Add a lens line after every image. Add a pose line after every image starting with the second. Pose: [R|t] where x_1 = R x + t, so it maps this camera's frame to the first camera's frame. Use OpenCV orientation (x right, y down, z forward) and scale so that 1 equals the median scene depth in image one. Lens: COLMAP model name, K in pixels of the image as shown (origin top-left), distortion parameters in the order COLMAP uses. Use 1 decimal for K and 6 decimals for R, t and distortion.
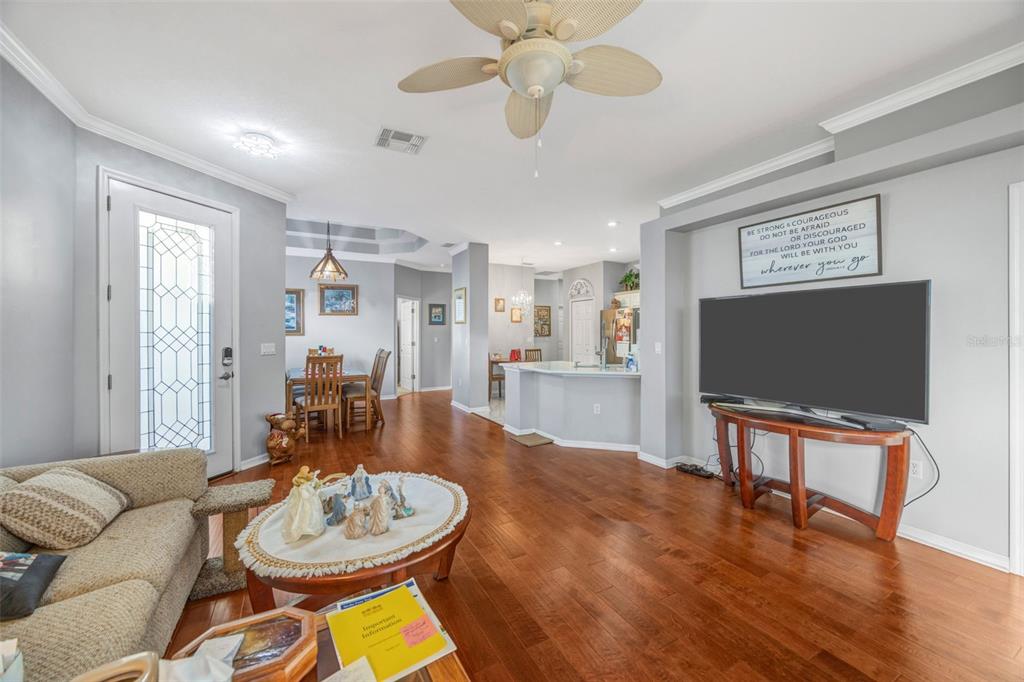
lens RADIAL K [[399.1, 0, 514.8], [0, 399.1, 332.8], [0, 0, 1]] dist [-0.002050, -0.000434]
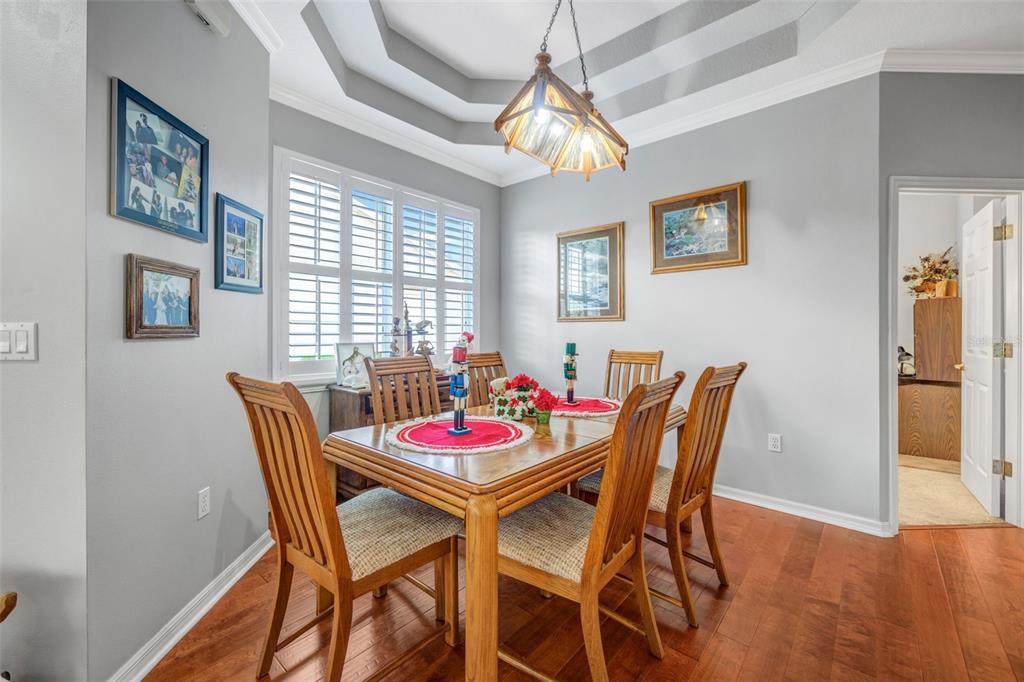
lens RADIAL K [[399.1, 0, 514.8], [0, 399.1, 332.8], [0, 0, 1]] dist [-0.002050, -0.000434]
pose [[0.329799, 0.003217, -0.944046, -0.116374], [-0.005933, 0.999982, 0.001335, 0.020826], [0.944032, 0.005160, 0.329812, 0.676419]]
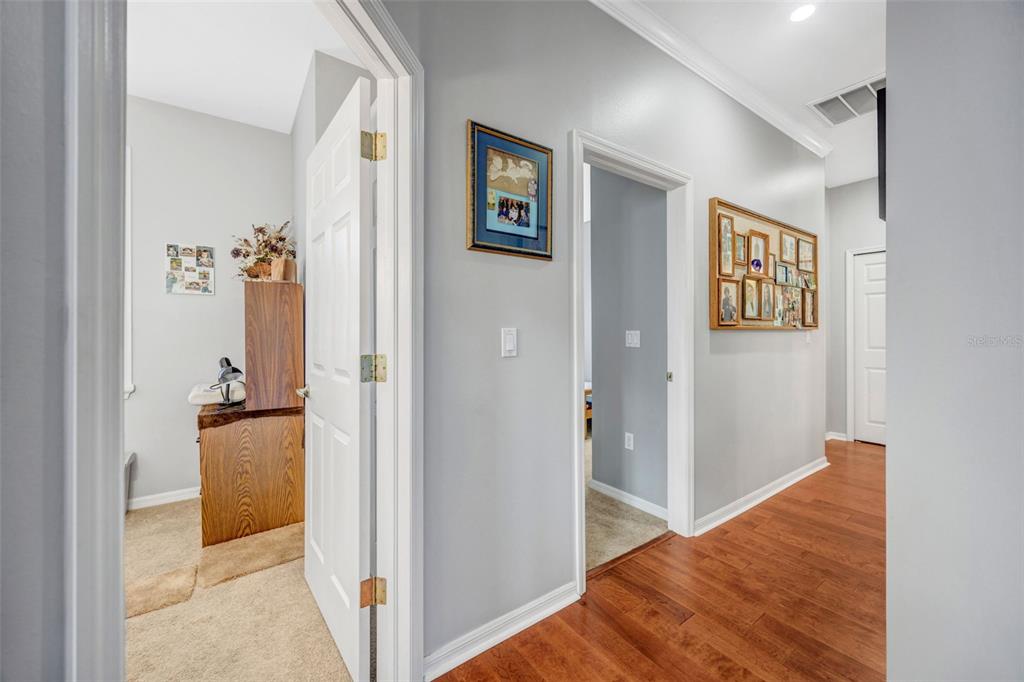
lens RADIAL K [[399.1, 0, 514.8], [0, 399.1, 332.8], [0, 0, 1]] dist [-0.002050, -0.000434]
pose [[0.992201, 0.001606, 0.124635, -0.260128], [-0.000614, 0.999968, -0.007999, 0.018728], [-0.124643, 0.007860, 0.992170, 0.999202]]
